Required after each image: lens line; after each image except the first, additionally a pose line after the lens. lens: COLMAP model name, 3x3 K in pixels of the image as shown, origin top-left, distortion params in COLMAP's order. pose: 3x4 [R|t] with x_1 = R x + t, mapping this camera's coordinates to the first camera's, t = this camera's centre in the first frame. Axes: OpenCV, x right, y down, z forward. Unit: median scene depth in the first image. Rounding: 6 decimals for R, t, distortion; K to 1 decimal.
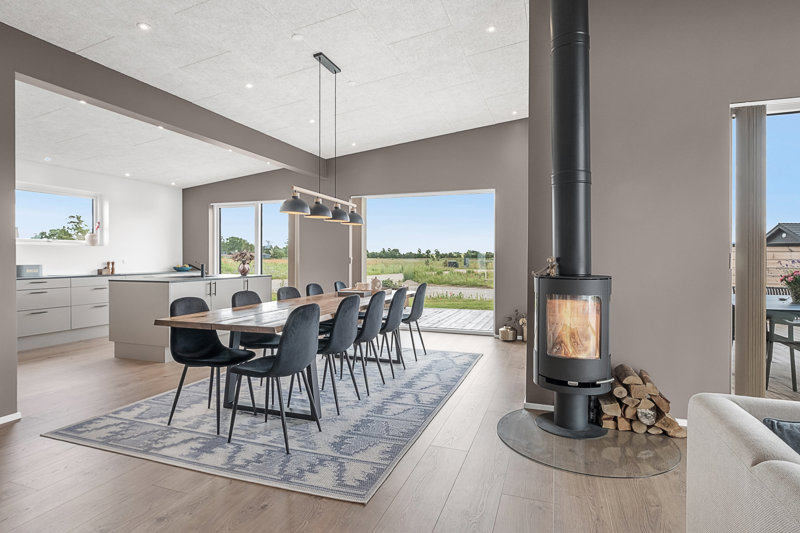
lens RADIAL K [[426.9, 0, 398.3], [0, 426.9, 261.0], [0, 0, 1]] dist [-0.000810, -0.001337]
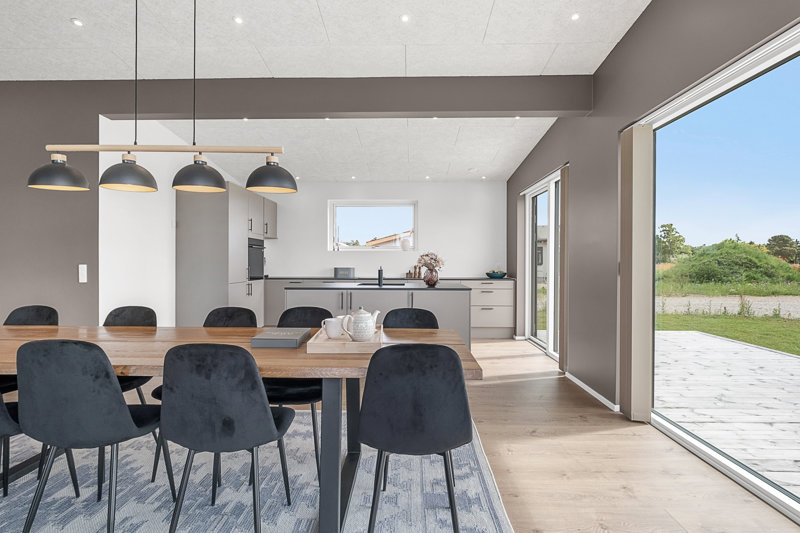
lens RADIAL K [[412.9, 0, 407.1], [0, 412.9, 262.9], [0, 0, 1]] dist [-0.010847, 0.000367]
pose [[0.332839, 0.002841, -0.942979, 0.483801], [-0.010969, 0.999939, -0.000859, -0.008584], [0.942920, 0.010629, 0.332850, 1.274794]]
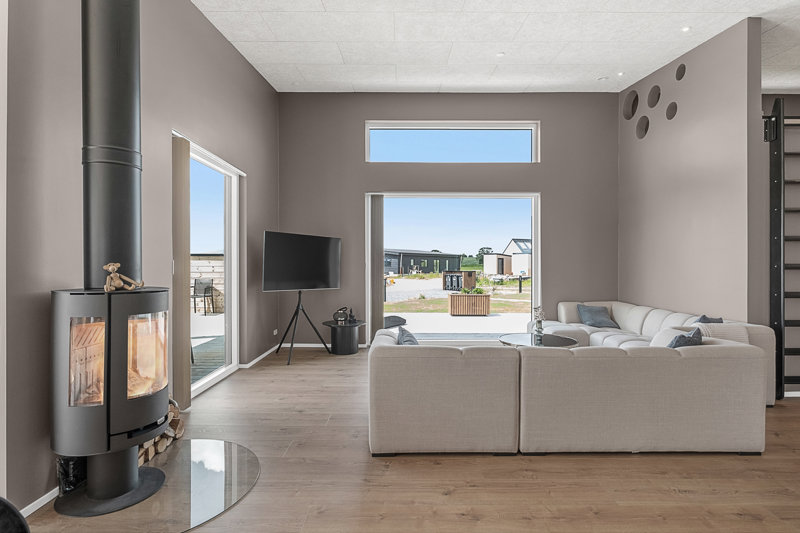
lens RADIAL K [[412.9, 0, 407.7], [0, 412.9, 268.2], [0, 0, 1]] dist [-0.010847, 0.000367]
pose [[-0.347857, -0.012427, 0.937465, -0.376197], [0.004564, 0.999878, 0.014947, -0.007822], [-0.937537, 0.009478, -0.347758, 0.657520]]
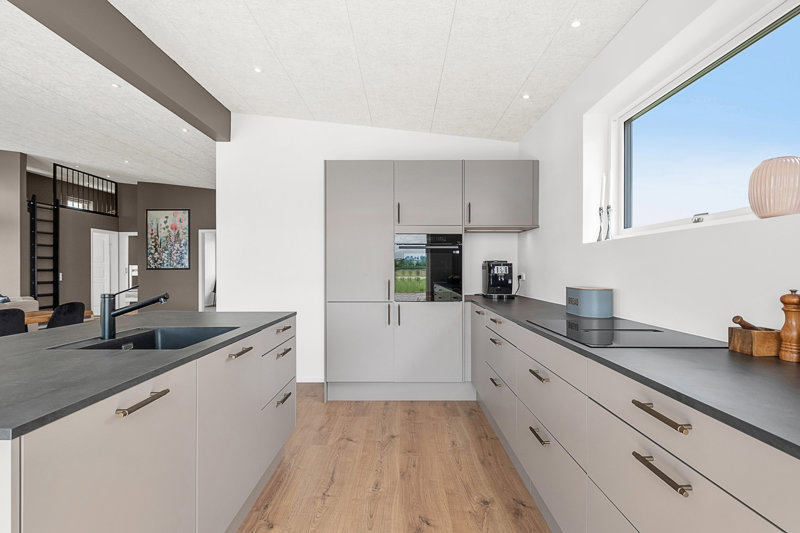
lens RADIAL K [[394.8, 0, 399.5], [0, 394.8, 268.3], [0, 0, 1]] dist [-0.006487, -0.000413]
pose [[-0.939941, -0.001655, -0.341334, -0.936311], [-0.003521, 0.999982, 0.004847, -0.020636], [0.341320, 0.005758, -0.939930, 2.272659]]
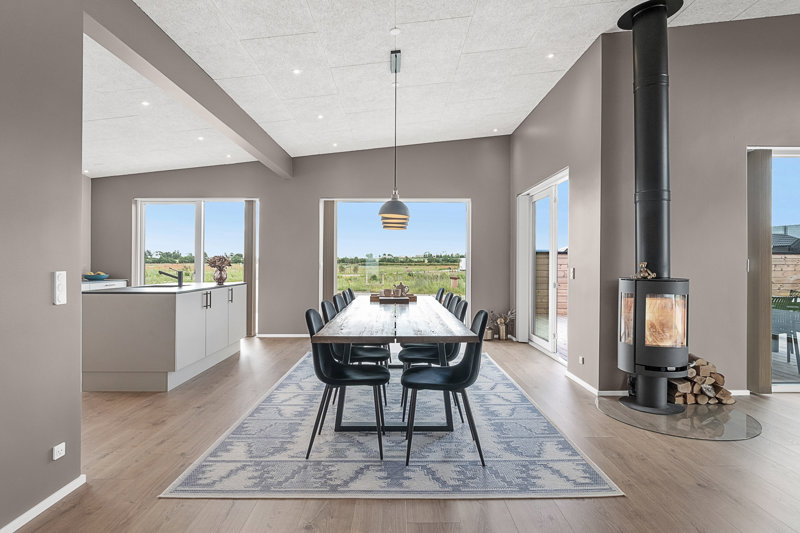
lens RADIAL K [[426.9, 0, 392.0], [0, 426.9, 262.7], [0, 0, 1]] dist [-0.000810, -0.001337]
pose [[0.940107, -0.001010, 0.340877, -0.576518], [0.003606, 0.999969, -0.006982, -0.002567], [-0.340860, 0.007793, 0.940082, 0.114263]]
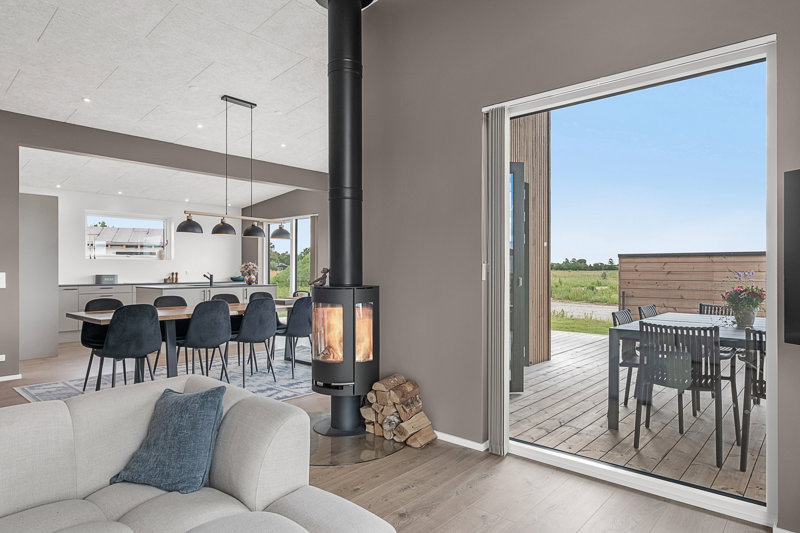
lens RADIAL K [[473.2, 0, 401.2], [0, 473.2, 271.2], [0, 0, 1]] dist [0.005554, 0.002069]
pose [[0.931970, 0.001674, -0.362531, 0.816578], [-0.003152, 0.999989, -0.003486, 0.001265], [0.362522, 0.004392, 0.931965, -0.045853]]
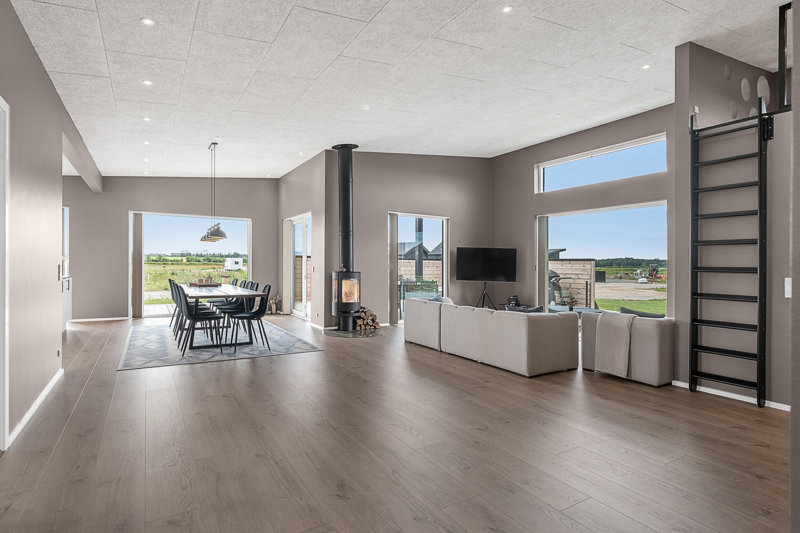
lens RADIAL K [[433.7, 0, 396.3], [0, 433.7, 284.5], [0, 0, 1]] dist [0.006128, -0.000522]
pose [[0.629913, -0.029740, 0.776096, -1.184992], [-0.005037, 0.999089, 0.042374, 0.002034], [-0.776650, -0.030601, 0.629189, -0.707660]]
